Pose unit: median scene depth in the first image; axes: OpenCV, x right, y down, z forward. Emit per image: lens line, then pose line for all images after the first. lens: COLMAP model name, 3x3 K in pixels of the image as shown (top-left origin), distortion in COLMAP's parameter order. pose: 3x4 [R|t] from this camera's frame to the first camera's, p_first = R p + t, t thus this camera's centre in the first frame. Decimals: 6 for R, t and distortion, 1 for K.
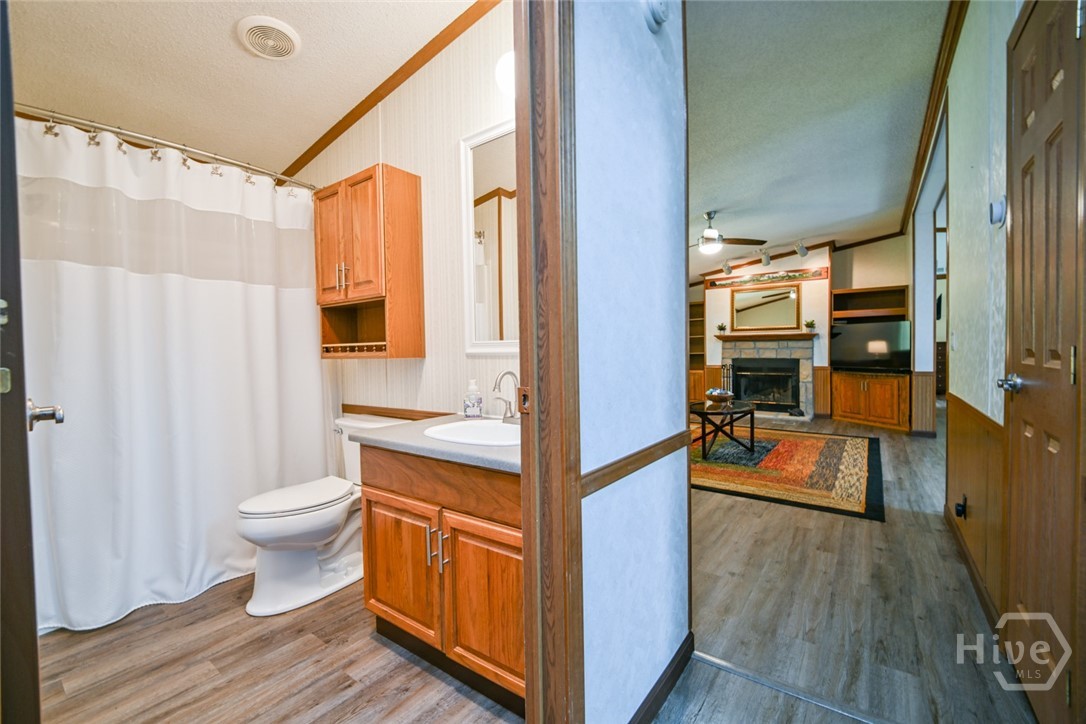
lens RADIAL K [[450.5, 0, 539.8], [0, 450.5, 358.9], [0, 0, 1]] dist [-0.008254, -0.003522]
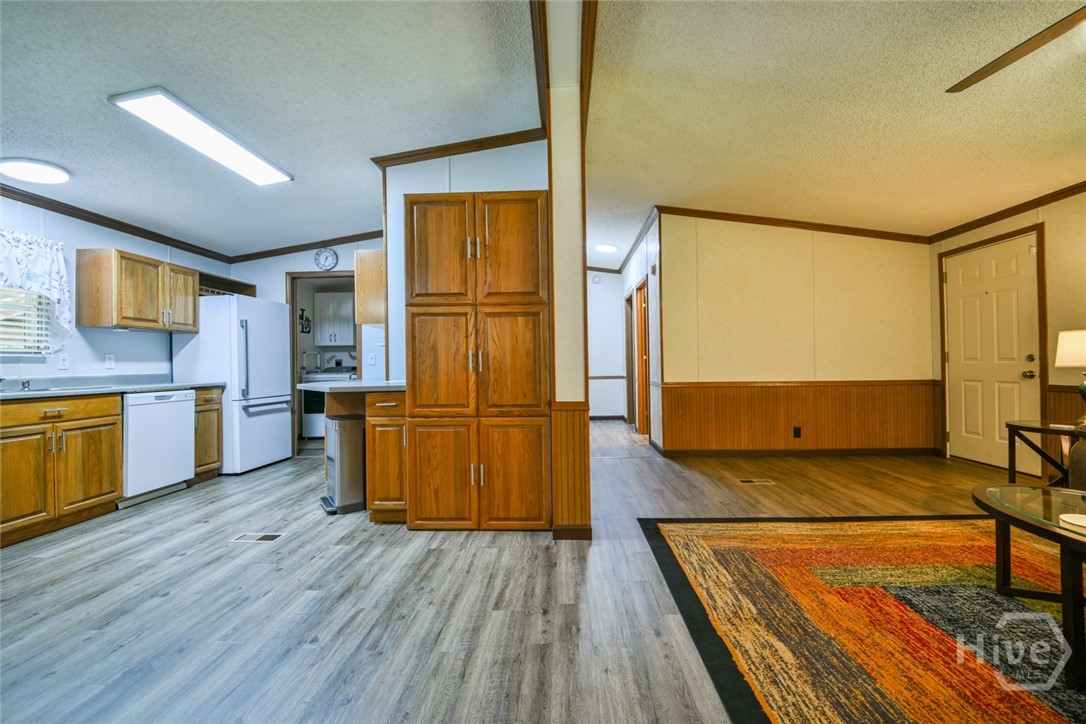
lens RADIAL K [[450.5, 0, 545.0], [0, 450.5, 358.8], [0, 0, 1]] dist [-0.008254, -0.003522]
pose [[-0.825944, 0.019534, -0.563413, 0.647789], [0.015874, 0.999809, 0.011394, -0.012081], [0.563528, 0.000467, -0.826097, 0.736122]]
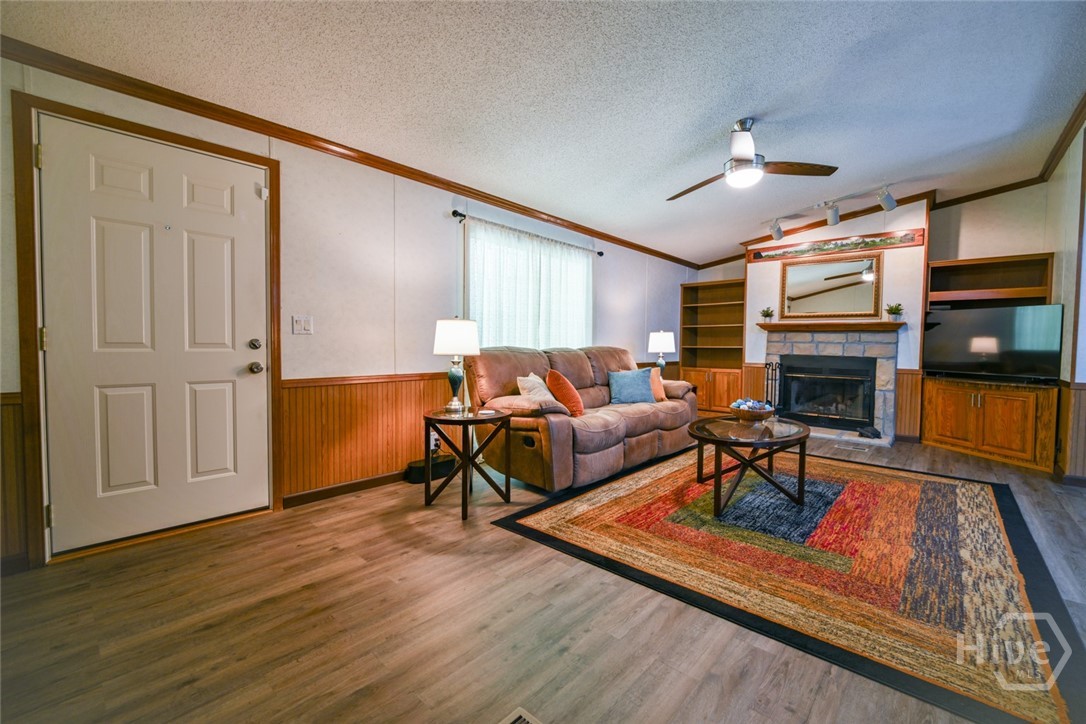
lens RADIAL K [[450.5, 0, 545.6], [0, 450.5, 360.5], [0, 0, 1]] dist [-0.008254, -0.003522]
pose [[0.995465, 0.027751, -0.090986, 0.122155], [-0.025842, 0.999422, 0.022090, 0.002076], [0.091547, -0.019638, 0.995607, 0.249575]]
